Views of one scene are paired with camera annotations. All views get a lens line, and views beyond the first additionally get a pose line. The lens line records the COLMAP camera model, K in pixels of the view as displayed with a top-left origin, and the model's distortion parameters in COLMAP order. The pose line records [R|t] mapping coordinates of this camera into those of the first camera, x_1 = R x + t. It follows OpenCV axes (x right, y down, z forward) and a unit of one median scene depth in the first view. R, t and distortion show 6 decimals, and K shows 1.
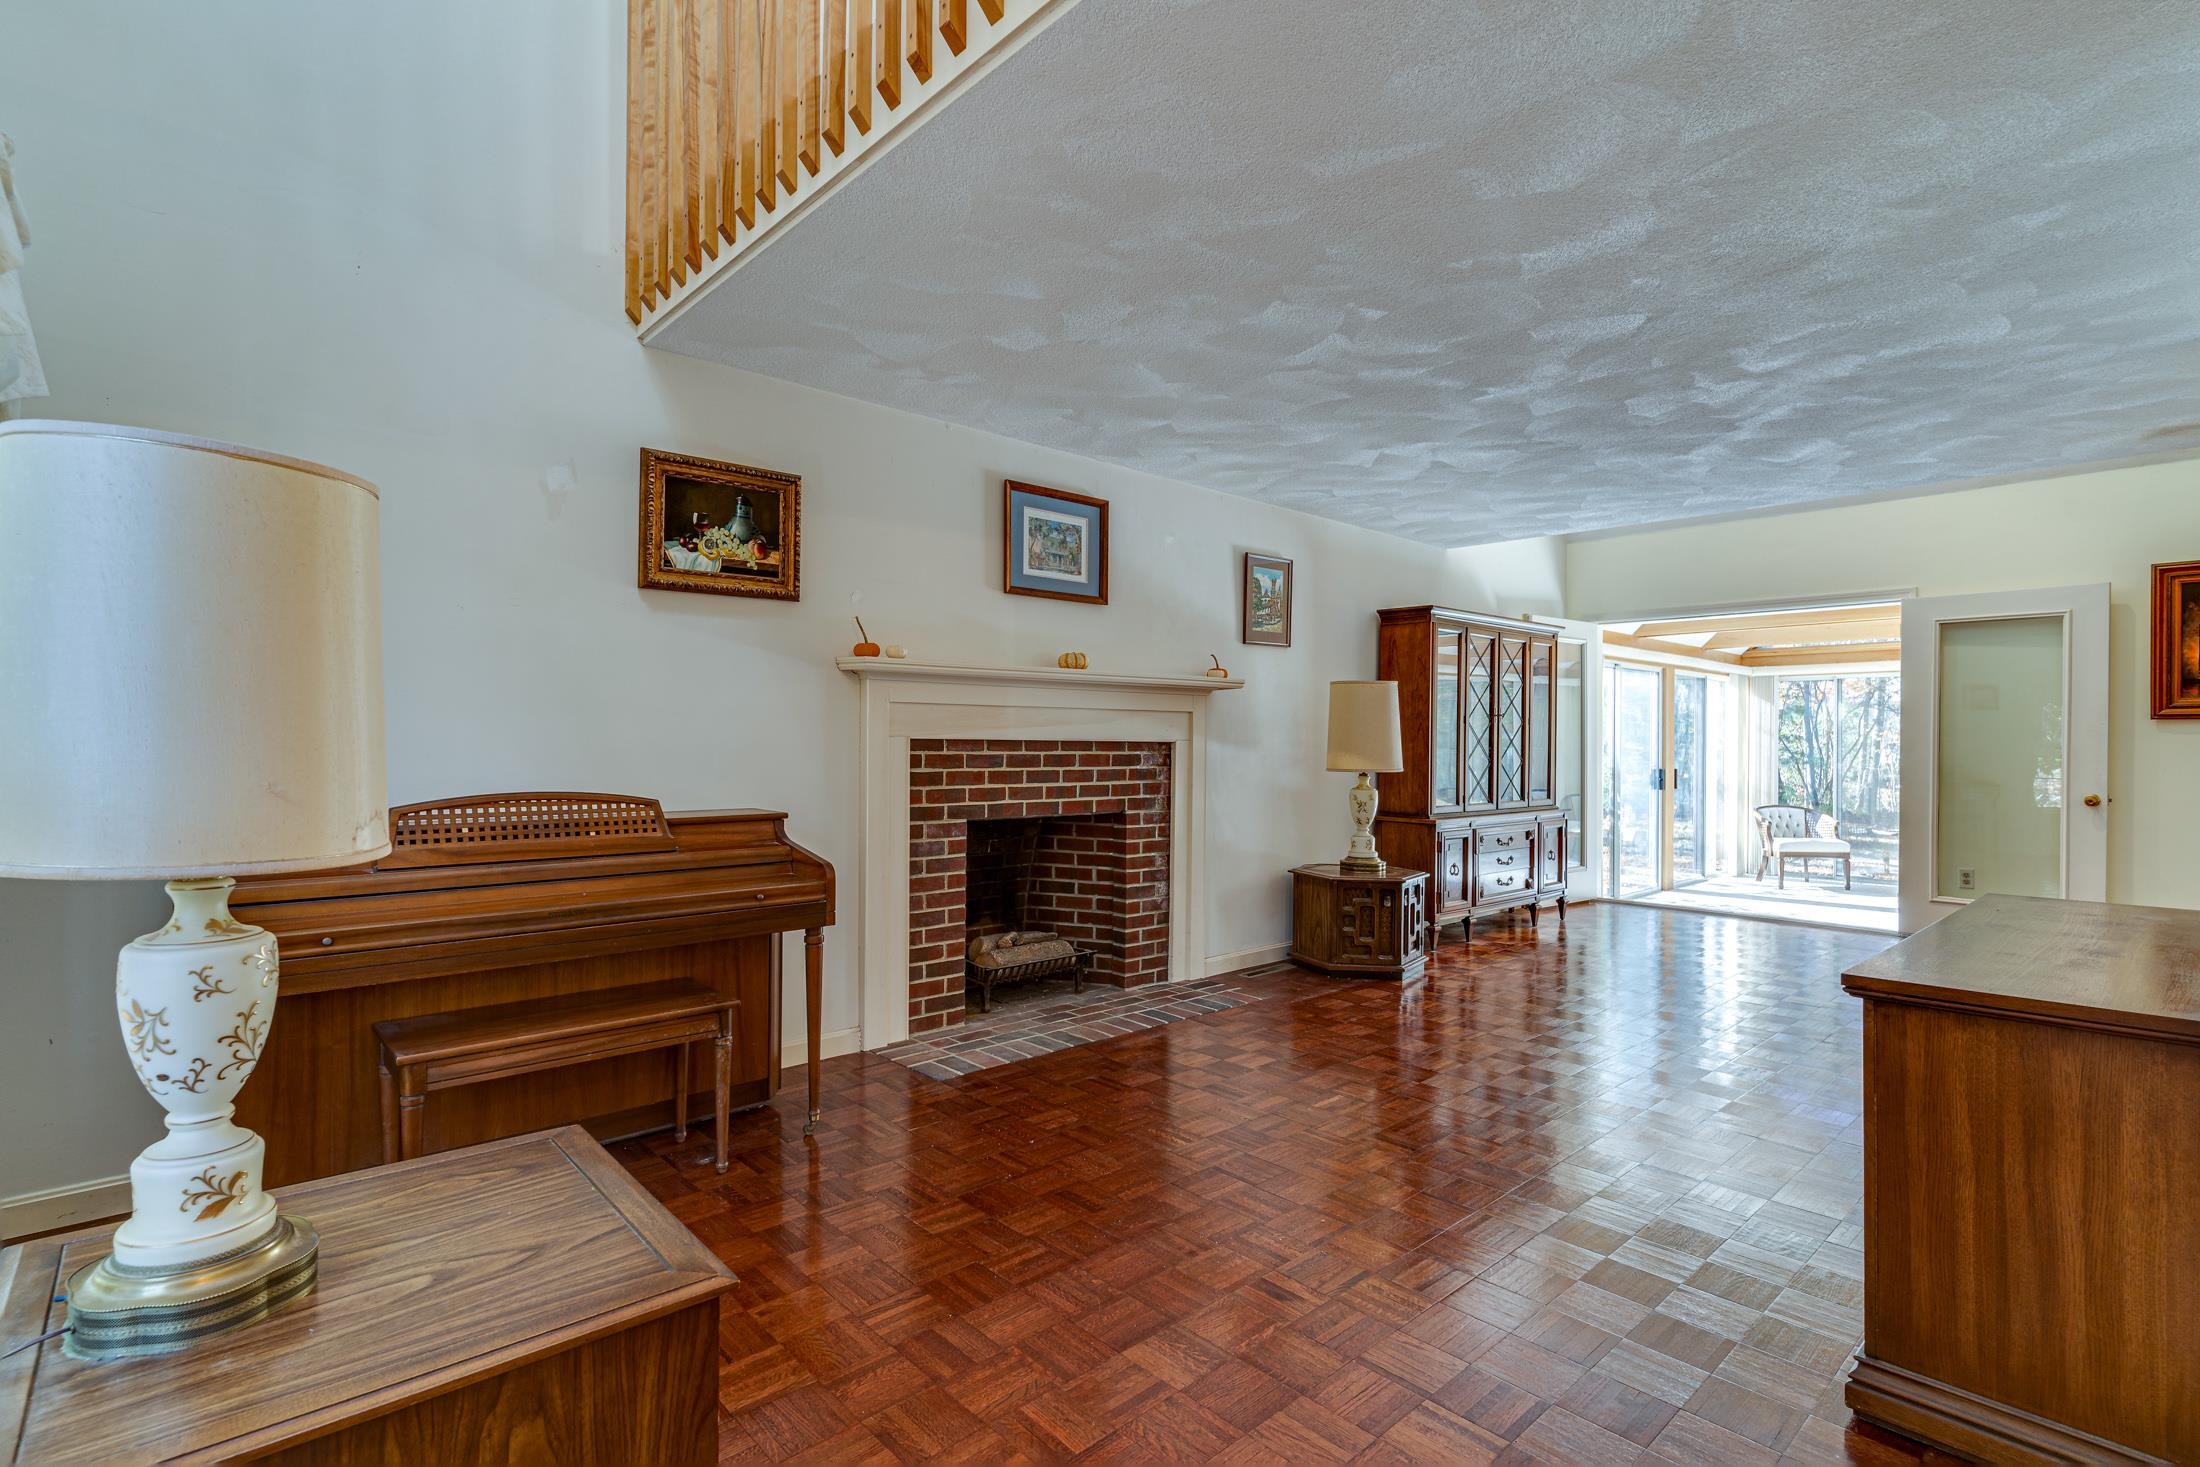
lens RADIAL K [[1043.1, 0, 1102.4], [0, 1043.1, 738.8], [0, 0, 1]] dist [-0.003264, -0.000540]
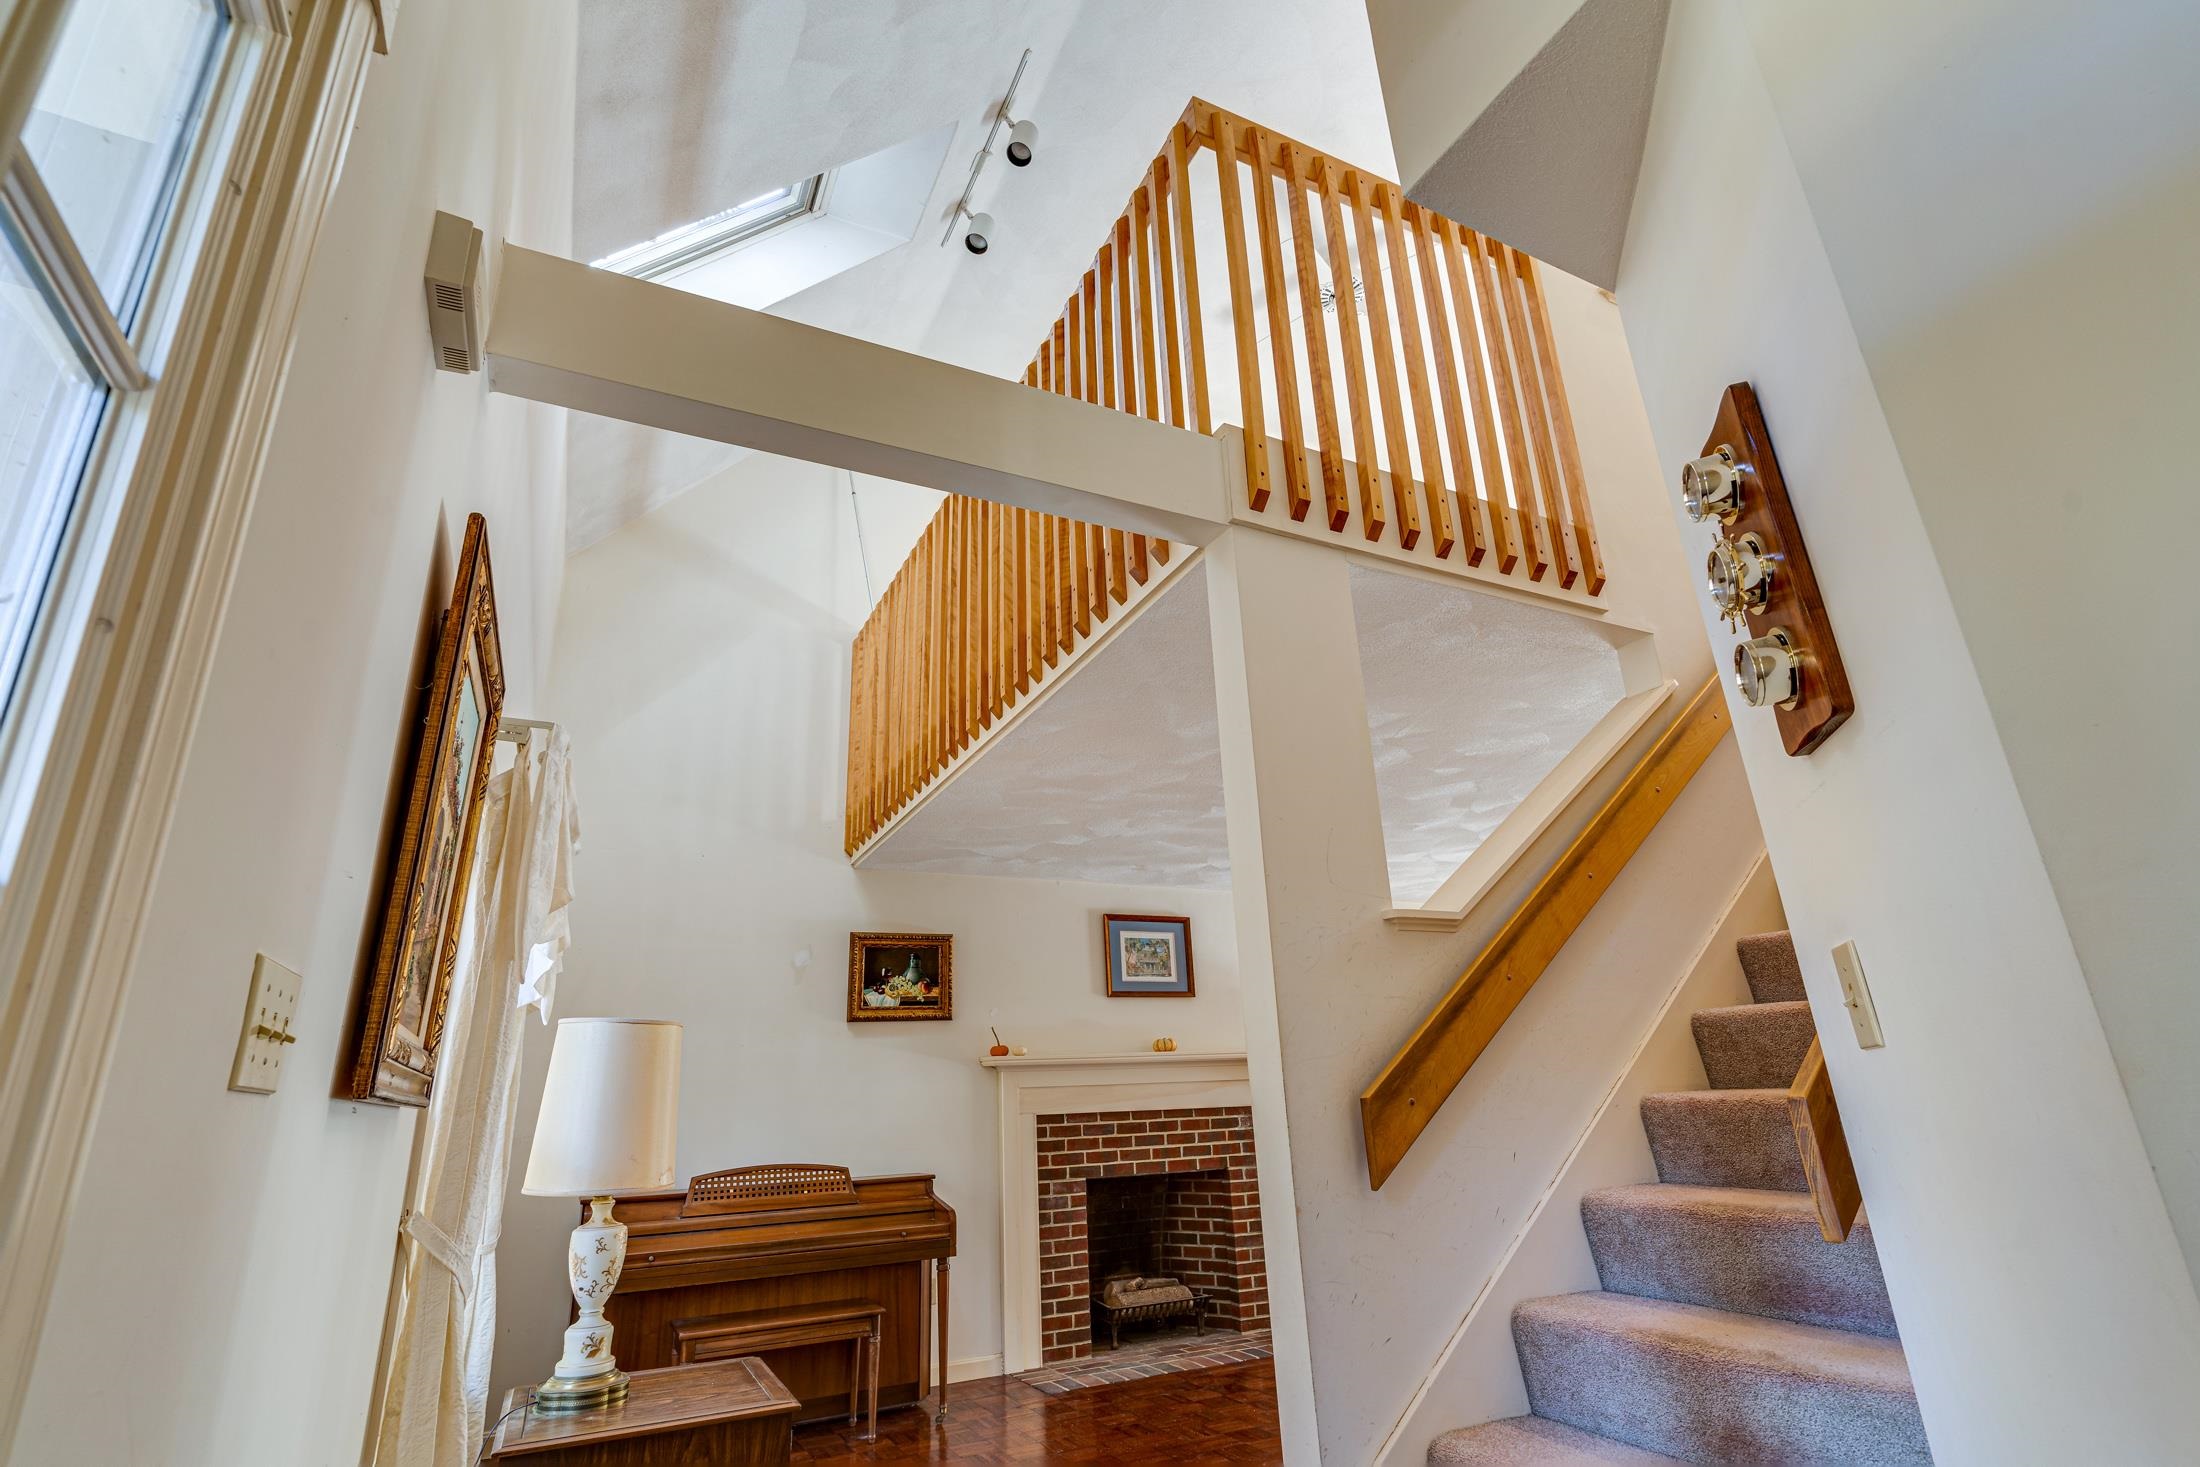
lens RADIAL K [[1043.1, 0, 1105.7], [0, 1043.1, 737.1], [0, 0, 1]] dist [-0.003264, -0.000540]
pose [[0.960878, -0.138749, -0.239714, 0.312894], [0.051331, 0.939692, -0.338149, 0.001245], [0.272175, 0.312615, 0.910051, -0.388180]]
